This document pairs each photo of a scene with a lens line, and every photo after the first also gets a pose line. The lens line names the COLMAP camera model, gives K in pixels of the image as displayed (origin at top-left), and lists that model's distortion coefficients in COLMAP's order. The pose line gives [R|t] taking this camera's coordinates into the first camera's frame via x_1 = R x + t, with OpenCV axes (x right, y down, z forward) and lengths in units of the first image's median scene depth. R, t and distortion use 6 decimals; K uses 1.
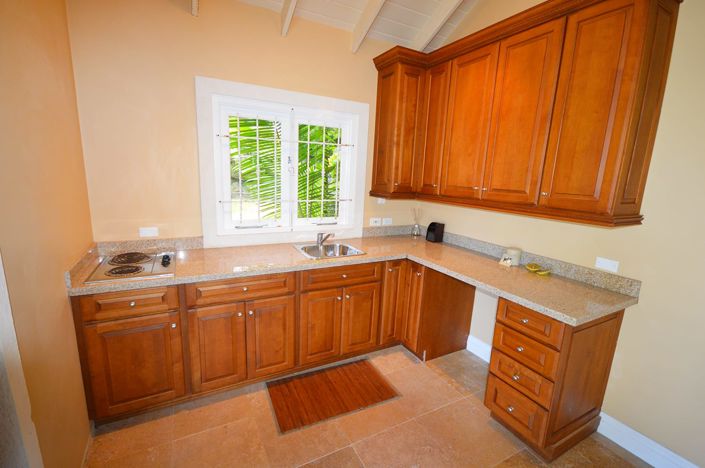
lens RADIAL K [[316.6, 0, 348.3], [0, 316.6, 237.4], [0, 0, 1]] dist [-0.014159, -0.001028]
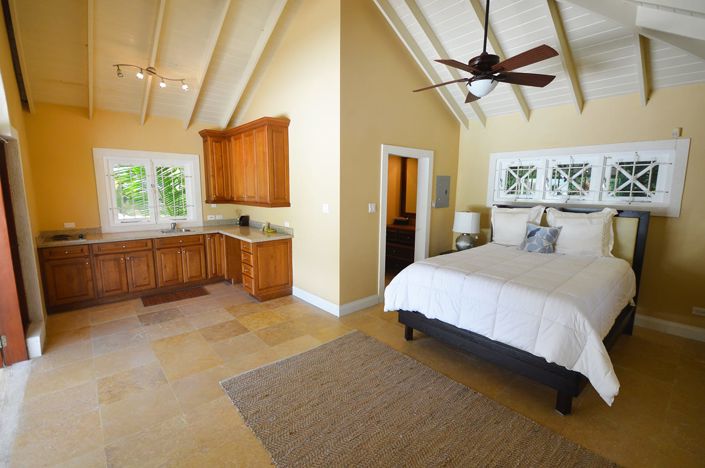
lens RADIAL K [[316.6, 0, 358.0], [0, 316.6, 234.3], [0, 0, 1]] dist [-0.014159, -0.001028]
pose [[0.968461, -0.070711, 0.238920, 0.565056], [0.082729, 0.995743, -0.040643, 0.233346], [-0.235029, 0.059127, 0.970188, -1.158834]]
